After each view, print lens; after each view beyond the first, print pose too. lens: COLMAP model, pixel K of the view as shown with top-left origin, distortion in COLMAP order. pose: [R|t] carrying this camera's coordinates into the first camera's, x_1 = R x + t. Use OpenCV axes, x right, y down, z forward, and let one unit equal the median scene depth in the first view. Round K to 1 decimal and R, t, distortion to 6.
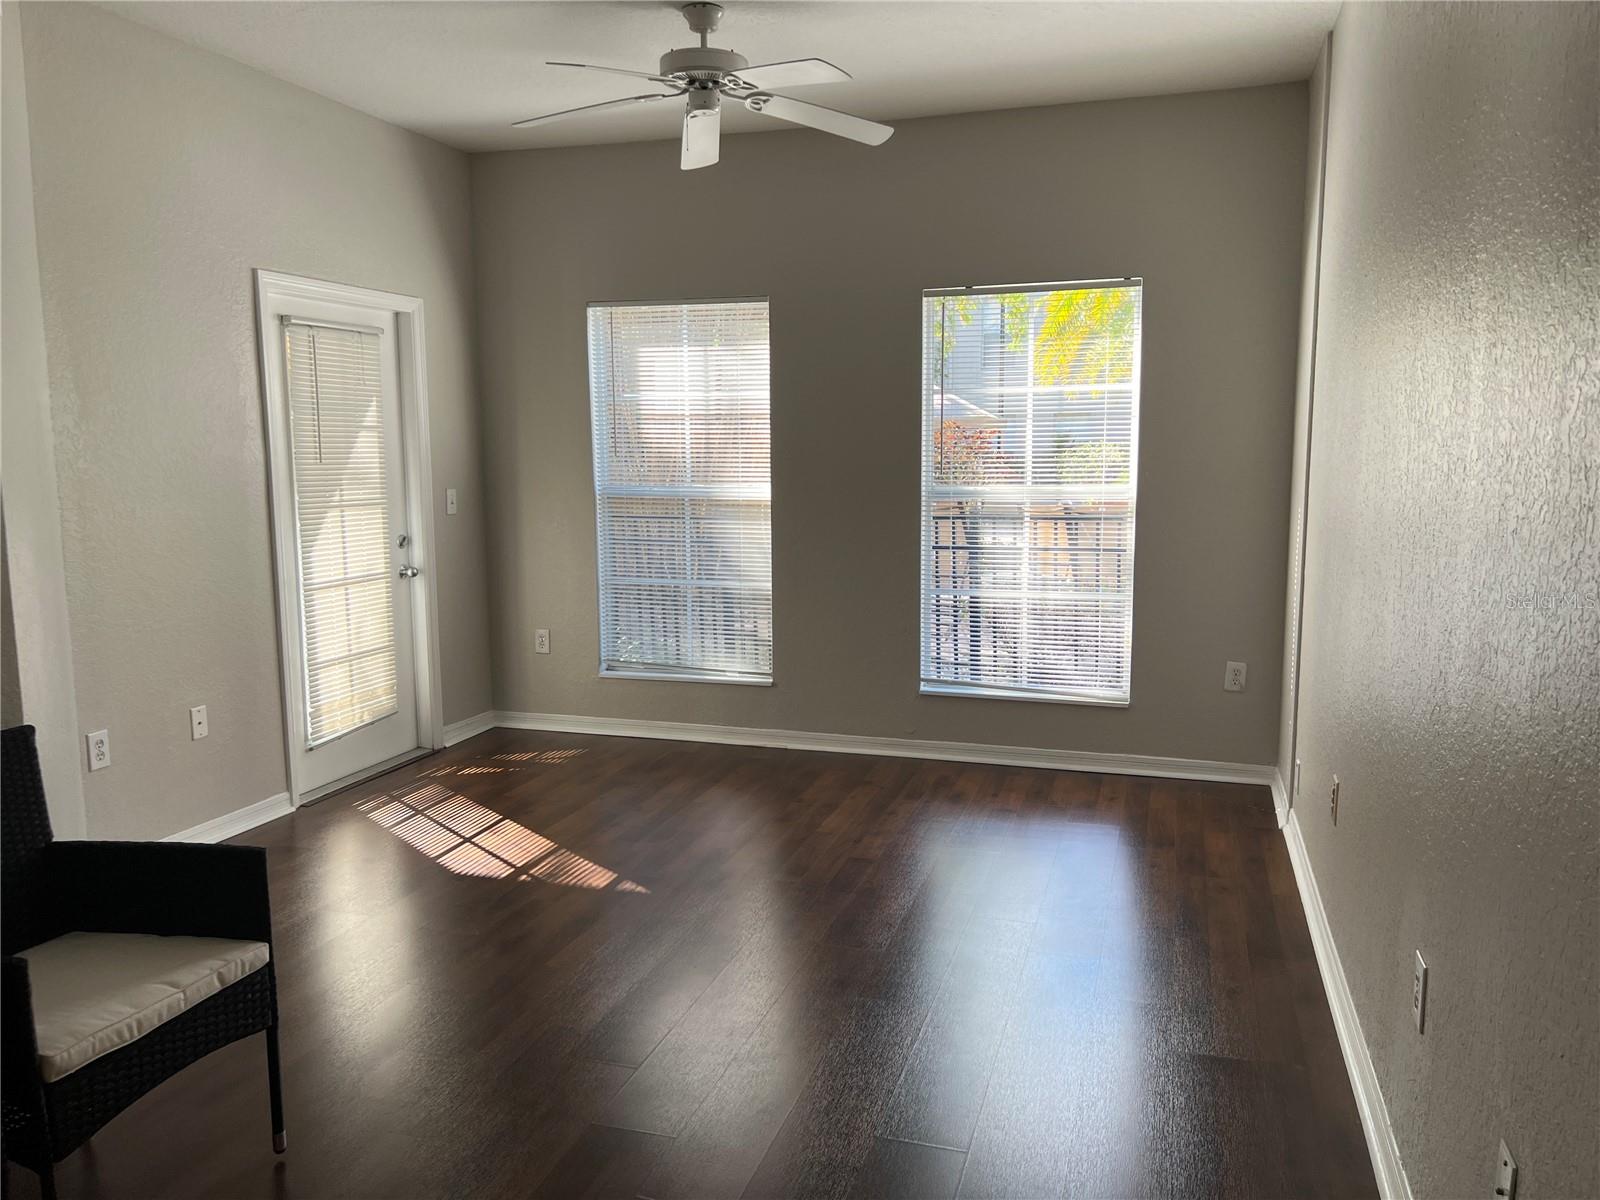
lens RADIAL K [[1199.7, 0, 801.5], [0, 1199.7, 584.8], [0, 0, 1]] dist [0.051791, -0.050968]
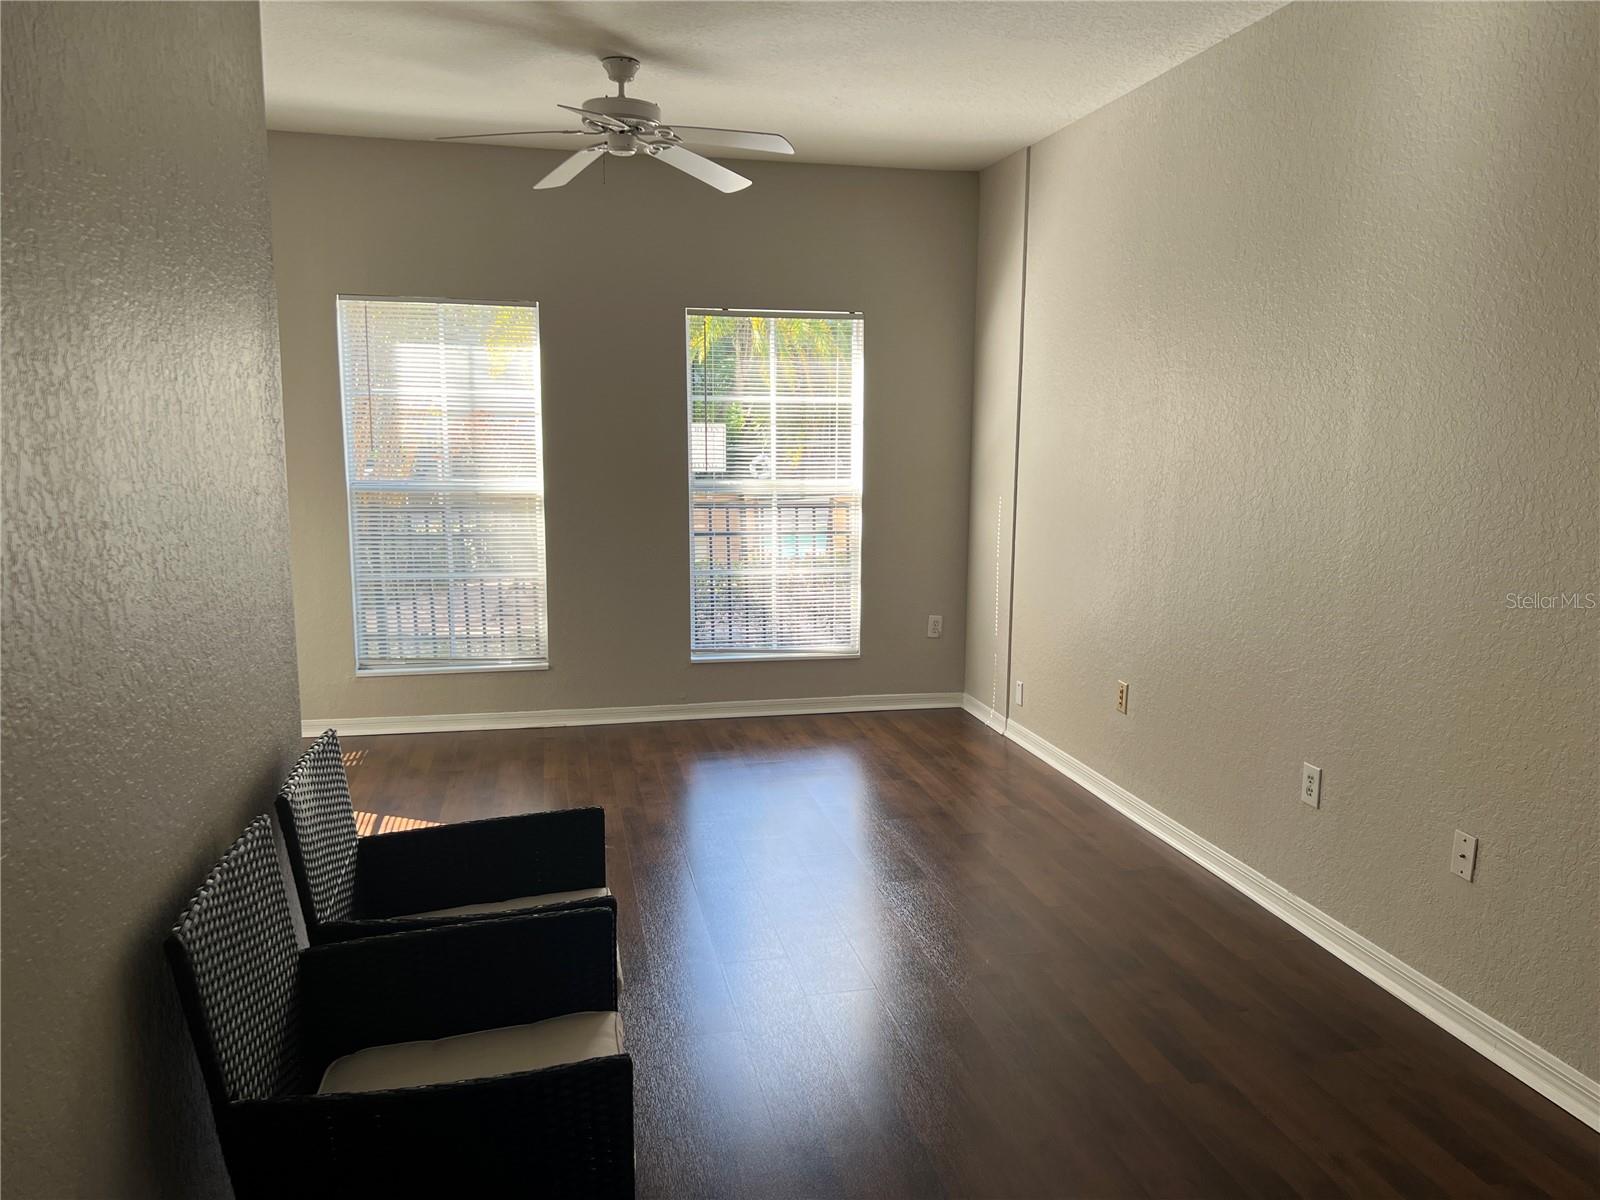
lens RADIAL K [[1199.7, 0, 813.5], [0, 1199.7, 597.0], [0, 0, 1]] dist [0.051791, -0.050968]
pose [[0.857184, -0.060203, 0.511480, -0.391302], [0.043124, 0.998047, 0.045203, -0.018939], [-0.513202, -0.016690, 0.858105, -0.041607]]
